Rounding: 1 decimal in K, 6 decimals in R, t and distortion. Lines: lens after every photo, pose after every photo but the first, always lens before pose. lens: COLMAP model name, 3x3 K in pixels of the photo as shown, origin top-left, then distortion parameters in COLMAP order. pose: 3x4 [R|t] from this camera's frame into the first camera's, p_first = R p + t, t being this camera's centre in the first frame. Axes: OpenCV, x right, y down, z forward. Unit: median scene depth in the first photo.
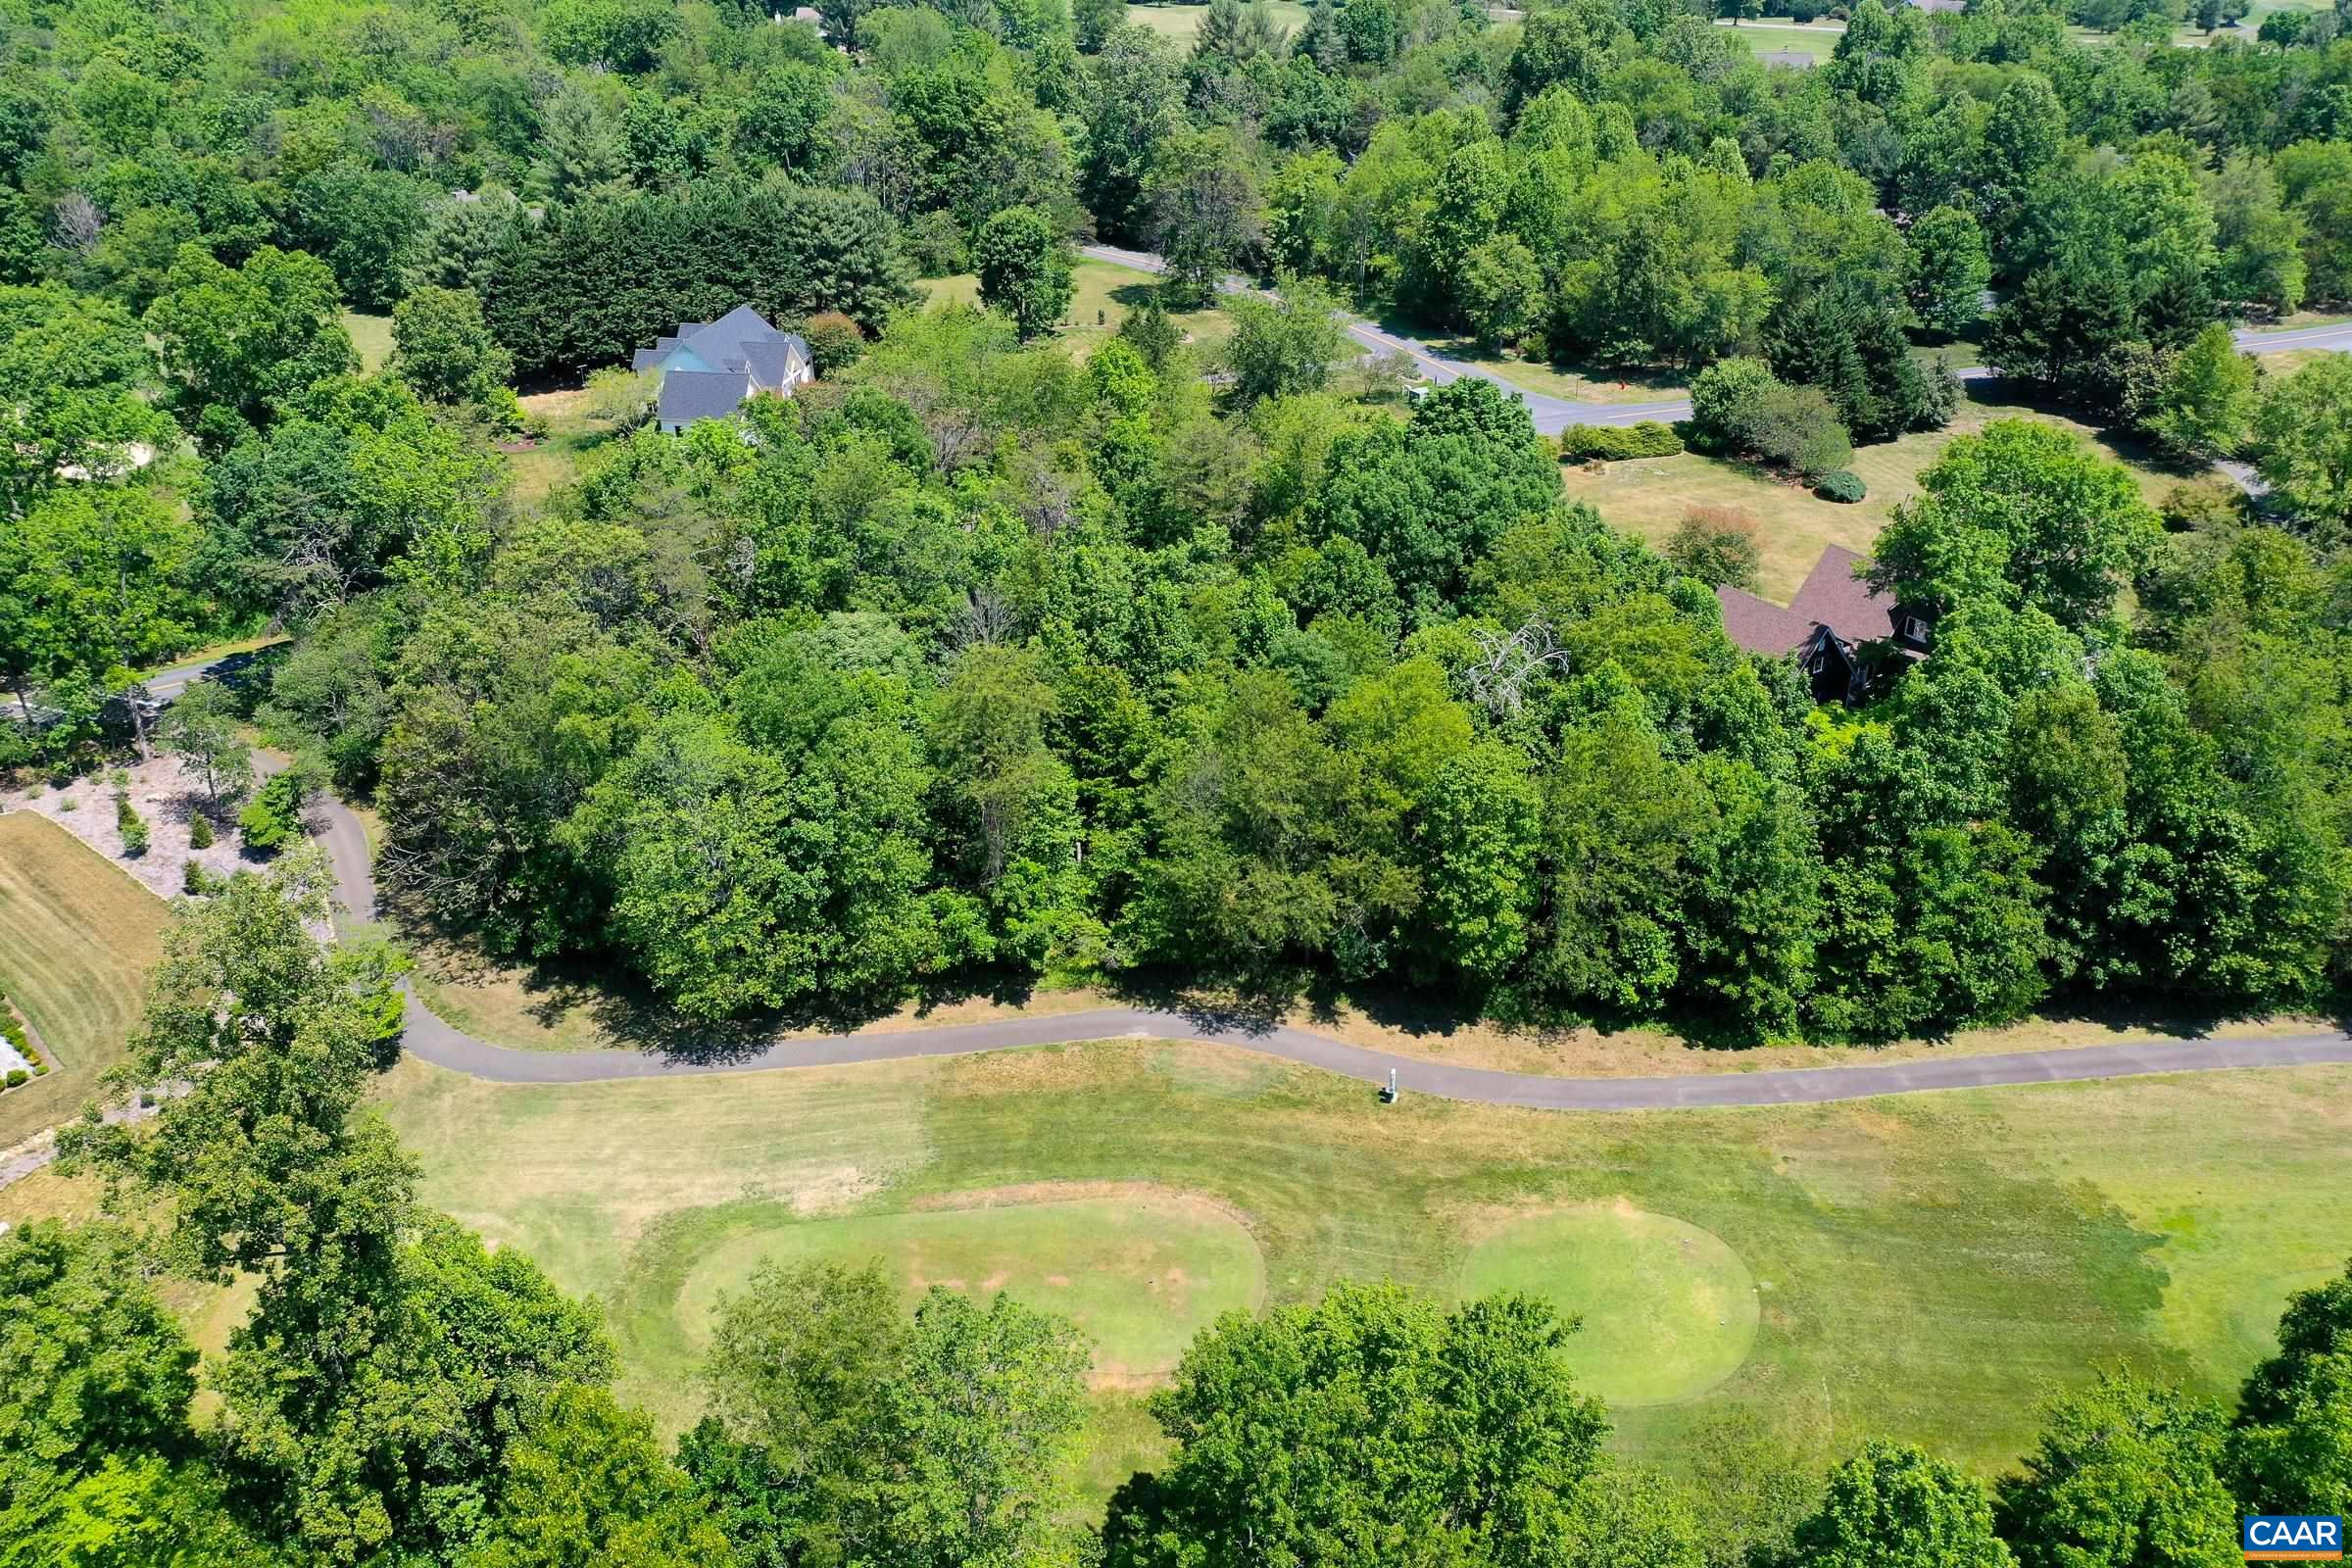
lens RADIAL K [[1848.2, 0, 1181.7], [0, 1848.2, 779.5], [0, 0, 1]] dist [0.000775, 0.016436]
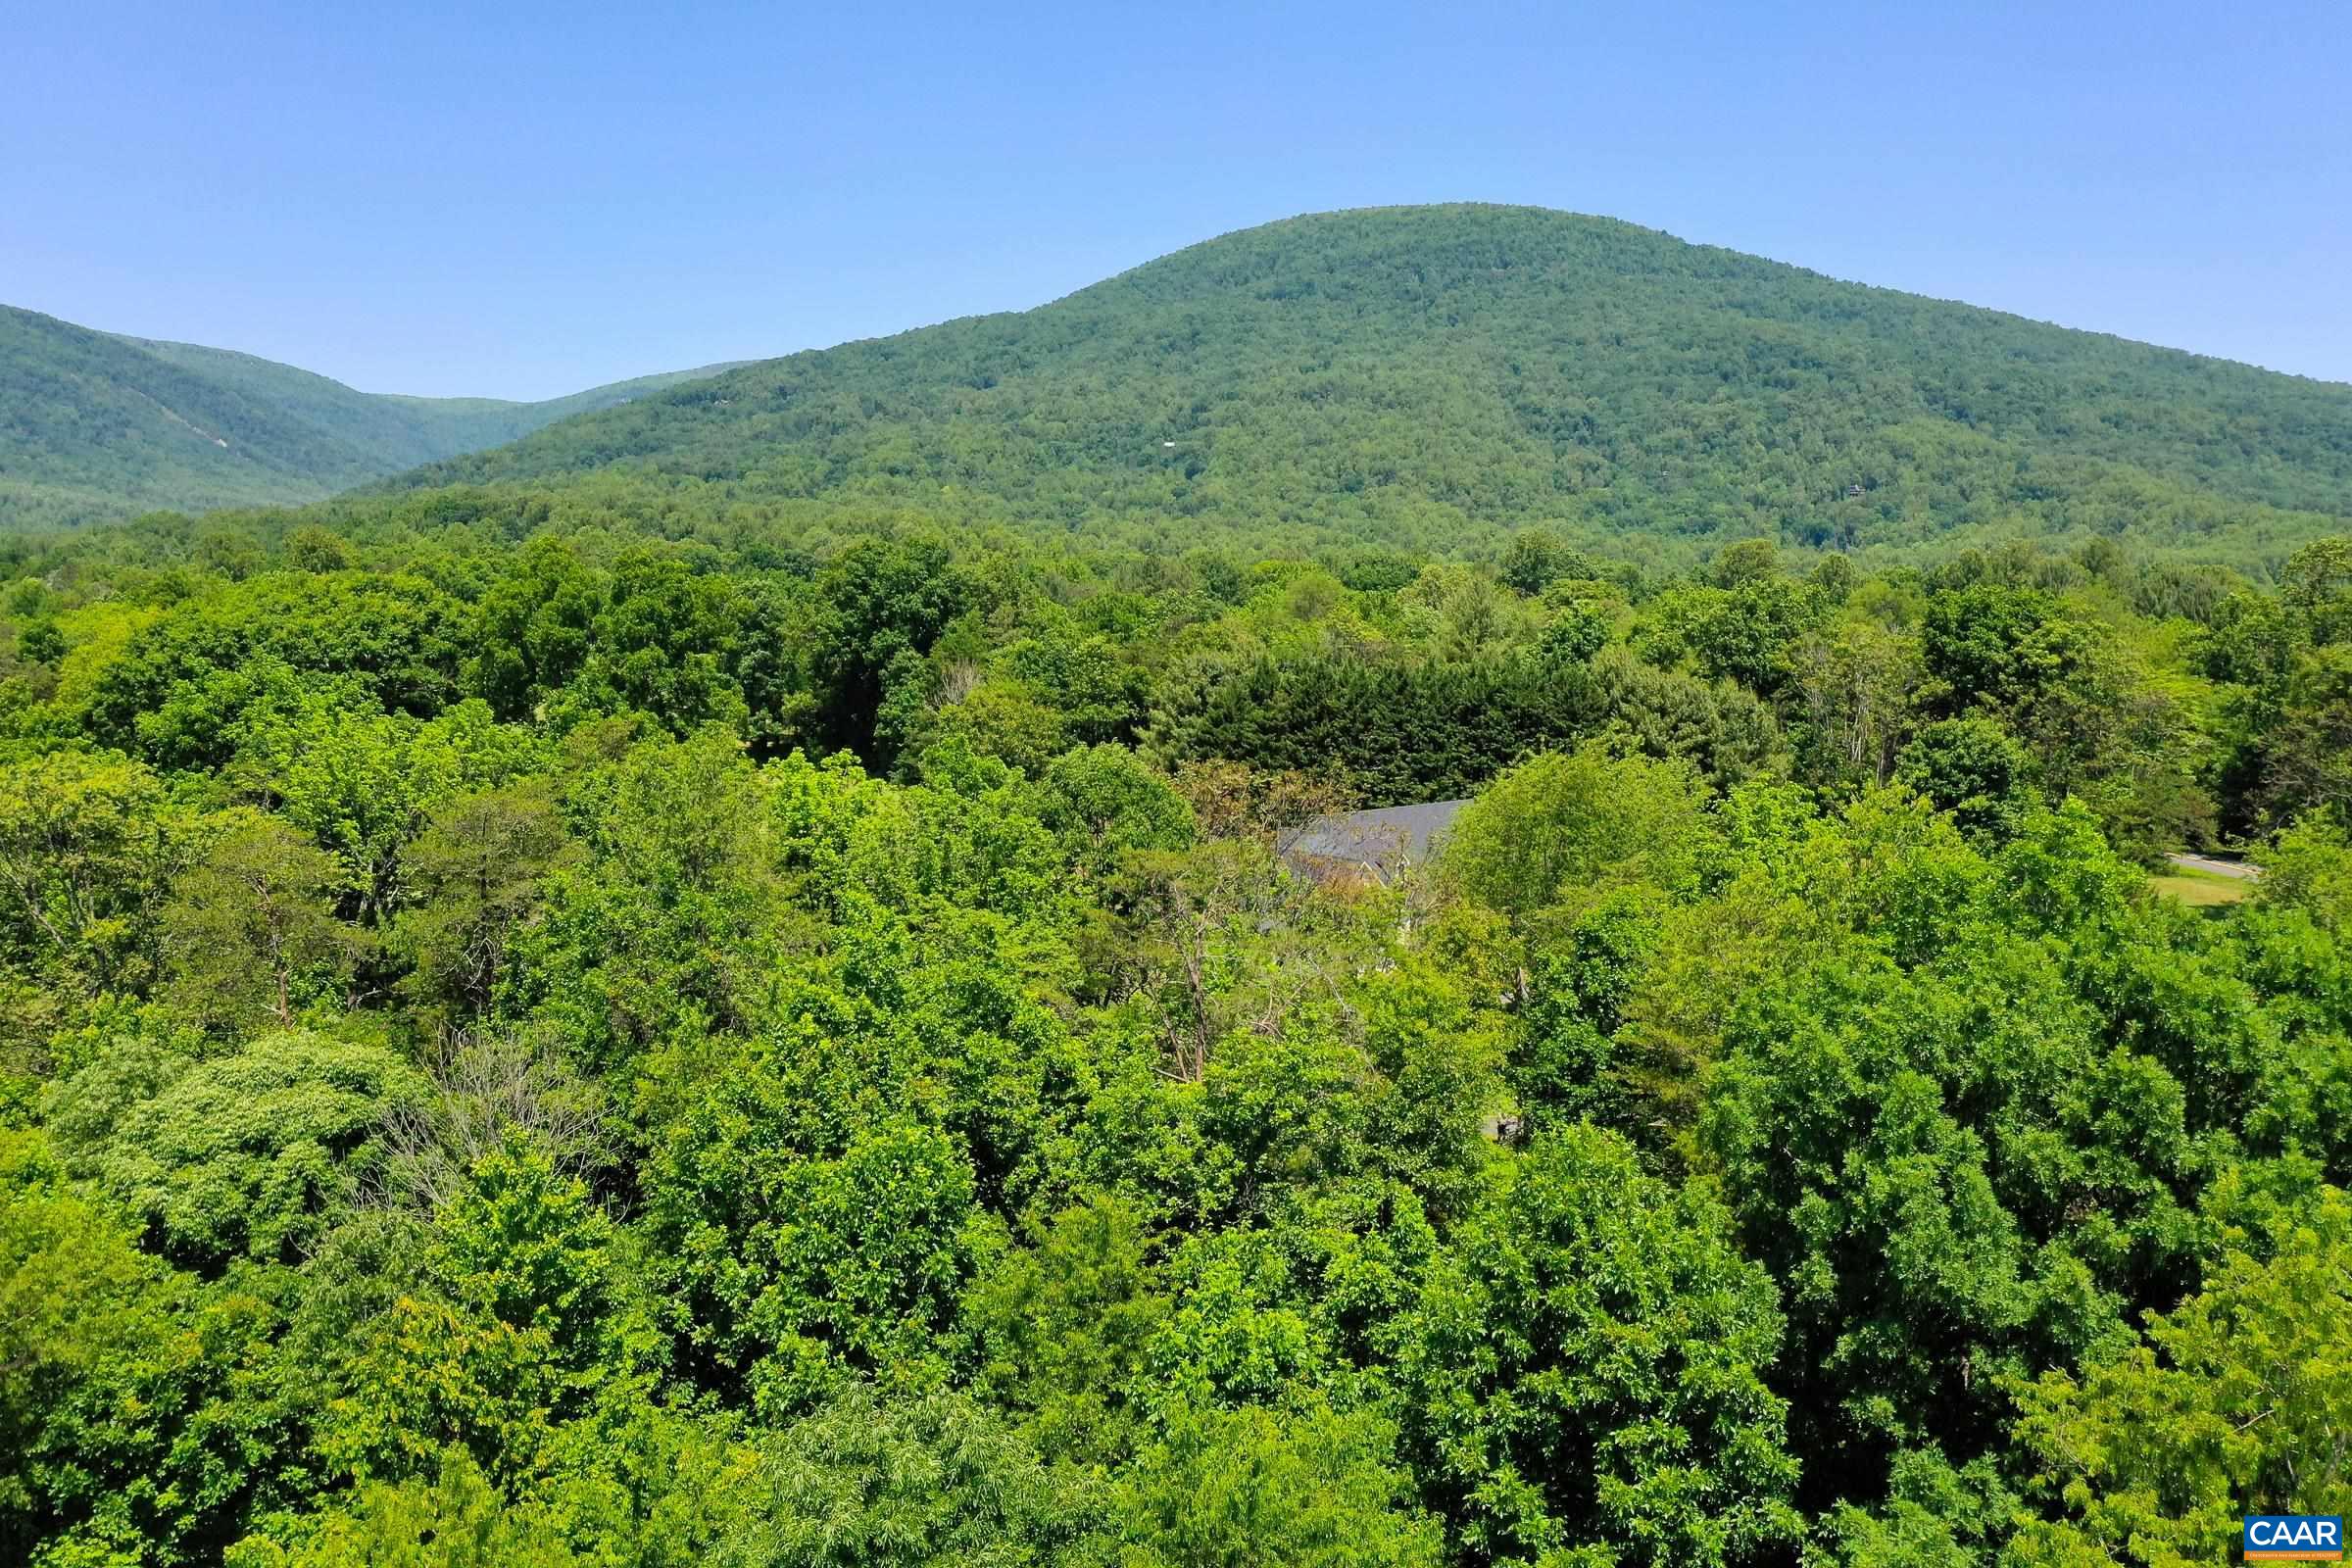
lens RADIAL K [[1848.2, 0, 1180.8], [0, 1848.2, 773.7], [0, 0, 1]] dist [0.000775, 0.016436]
pose [[0.754833, 0.070675, -0.652098, 0.123344], [-0.311145, 0.913784, -0.261127, -0.053953], [0.577422, 0.400005, 0.711745, 0.449879]]
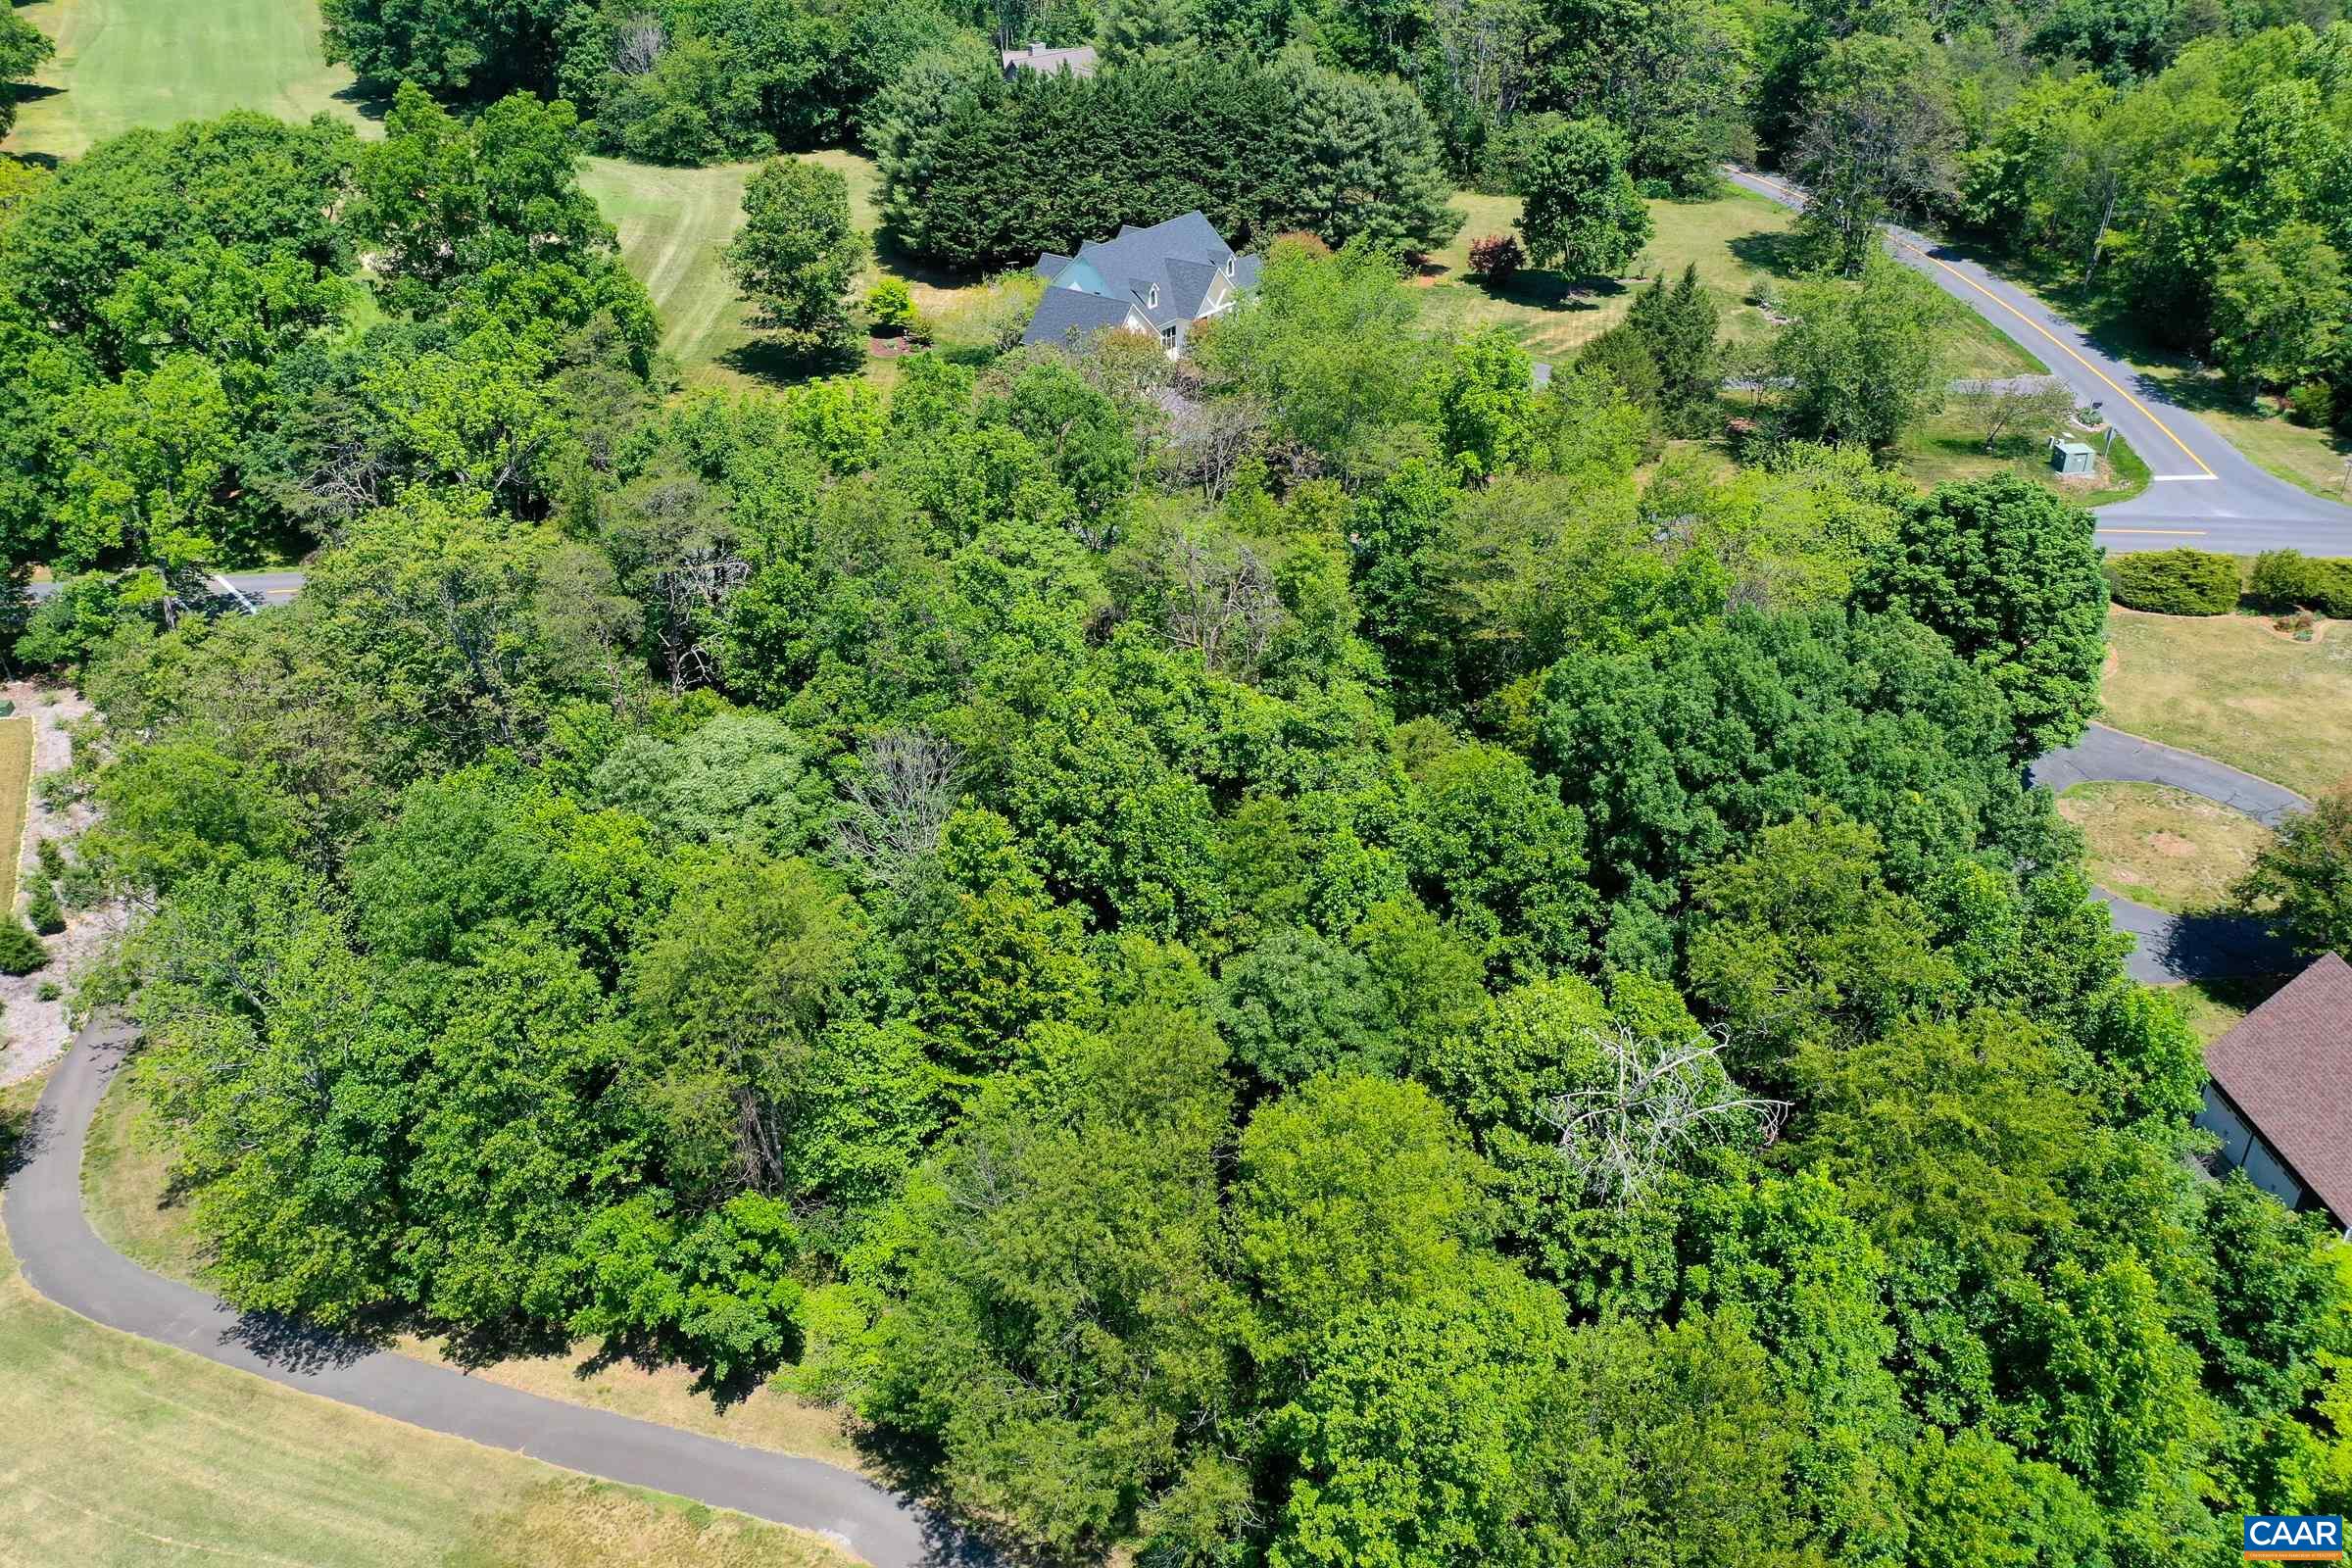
lens RADIAL K [[1848.2, 0, 1180.1], [0, 1848.2, 774.3], [0, 0, 1]] dist [0.000775, 0.016436]
pose [[0.890944, 0.229203, -0.392028, 0.131988], [-0.205195, 0.973316, 0.102721, -0.097788], [0.405111, -0.011076, 0.914201, 0.251304]]
